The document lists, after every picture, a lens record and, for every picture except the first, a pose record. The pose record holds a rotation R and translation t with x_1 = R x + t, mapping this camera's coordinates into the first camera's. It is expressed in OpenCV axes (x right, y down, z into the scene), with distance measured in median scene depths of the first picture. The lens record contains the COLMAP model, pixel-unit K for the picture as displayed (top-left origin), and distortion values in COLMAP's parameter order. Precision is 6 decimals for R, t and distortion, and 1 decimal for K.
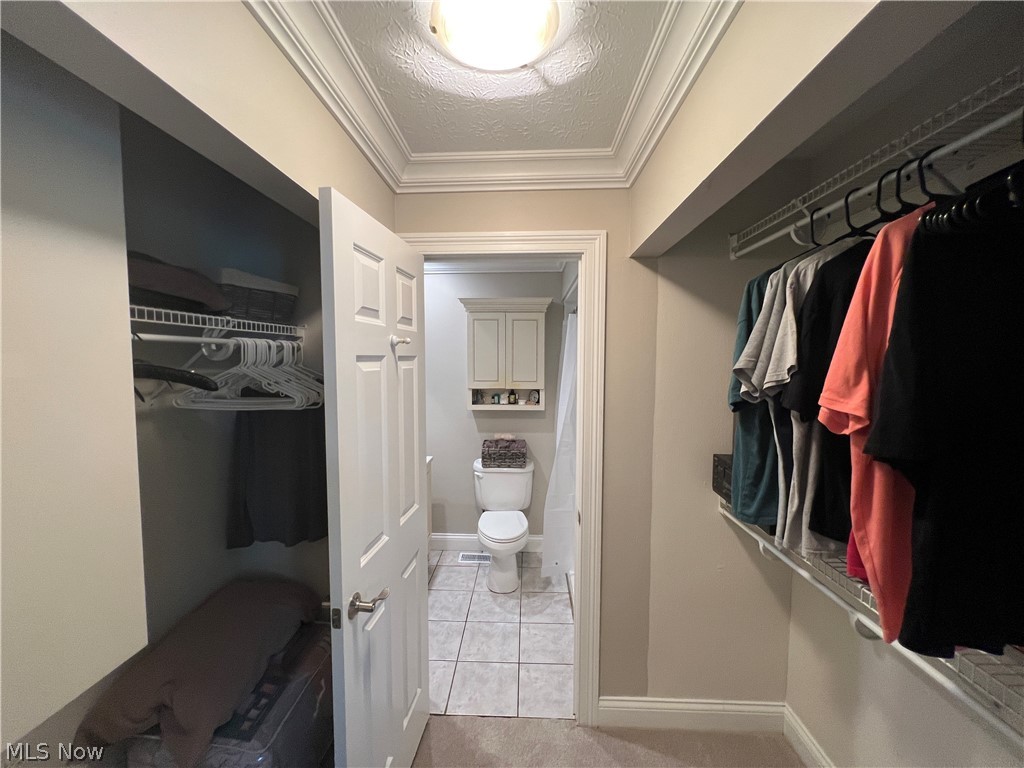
lens RADIAL K [[410.9, 0, 511.4], [0, 410.9, 384.8], [0, 0, 1]] dist [-0.005753, 0.000379]
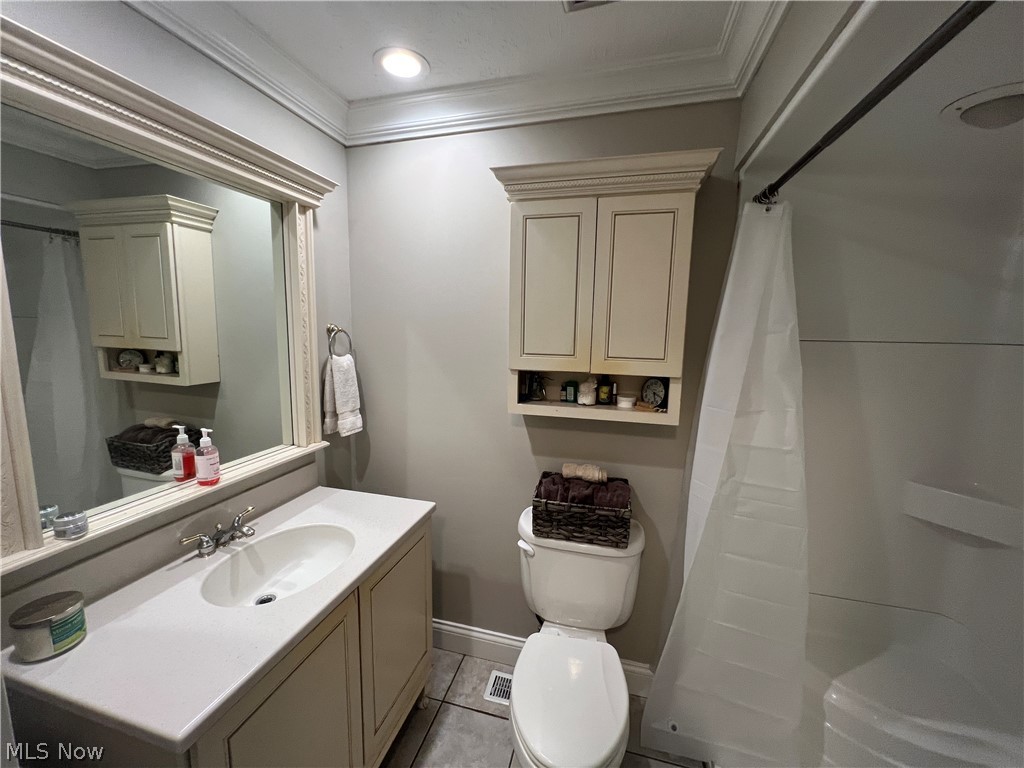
lens RADIAL K [[410.9, 0, 514.1], [0, 410.9, 385.0], [0, 0, 1]] dist [-0.005753, 0.000379]
pose [[0.976451, 0.046757, -0.210612, -0.000183], [-0.030623, 0.996386, 0.079229, -0.010887], [0.213556, -0.070914, 0.974354, 0.529288]]
